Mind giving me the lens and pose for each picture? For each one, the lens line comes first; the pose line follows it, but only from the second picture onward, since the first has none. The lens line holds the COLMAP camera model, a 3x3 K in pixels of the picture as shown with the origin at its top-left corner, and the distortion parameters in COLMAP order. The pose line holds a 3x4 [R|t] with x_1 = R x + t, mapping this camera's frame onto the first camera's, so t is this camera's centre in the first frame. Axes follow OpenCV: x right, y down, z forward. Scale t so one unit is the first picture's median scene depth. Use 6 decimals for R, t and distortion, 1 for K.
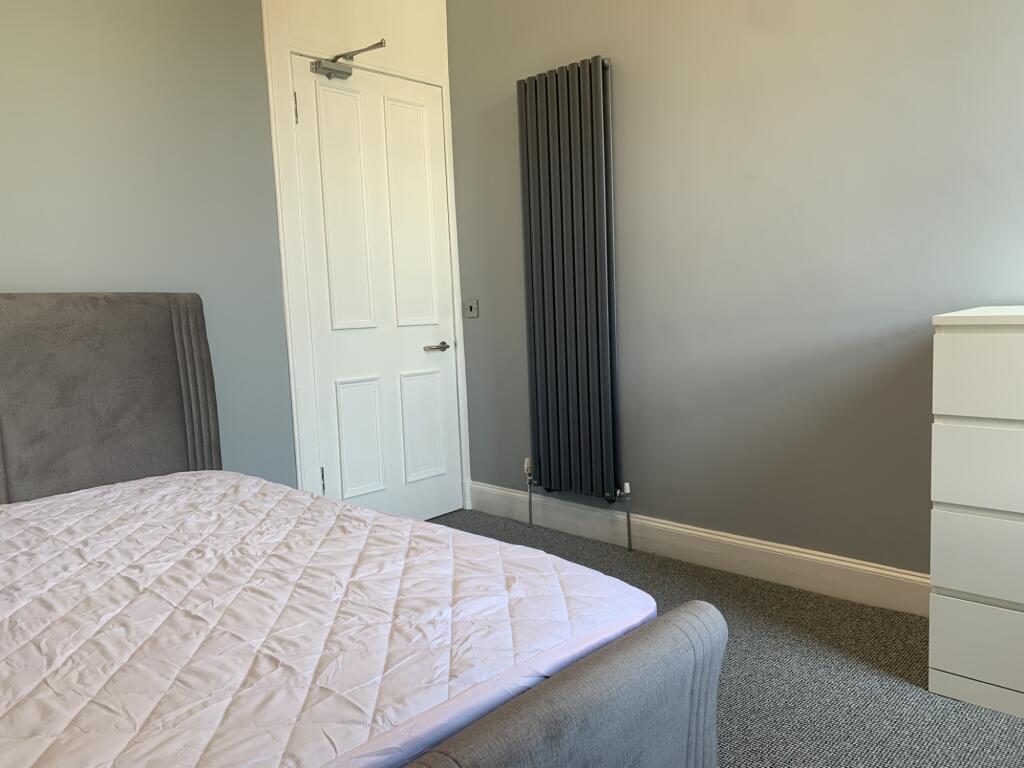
lens RADIAL K [[778.3, 0, 511.4], [0, 778.3, 382.7], [0, 0, 1]] dist [0.049681, -0.018521]
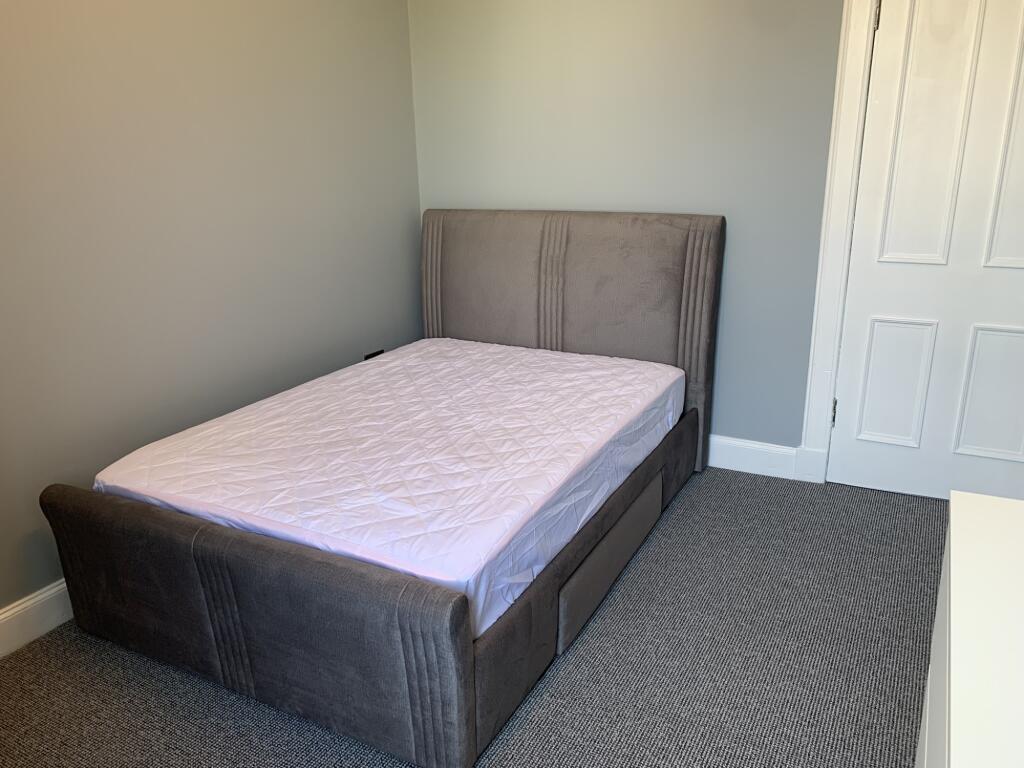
lens RADIAL K [[778.3, 0, 510.8], [0, 778.3, 385.6], [0, 0, 1]] dist [0.049681, -0.018521]
pose [[0.286710, 0.308518, -0.906981, 0.656812], [-0.099077, 0.951199, 0.292240, -0.194316], [0.952881, 0.006073, 0.303285, 0.389296]]
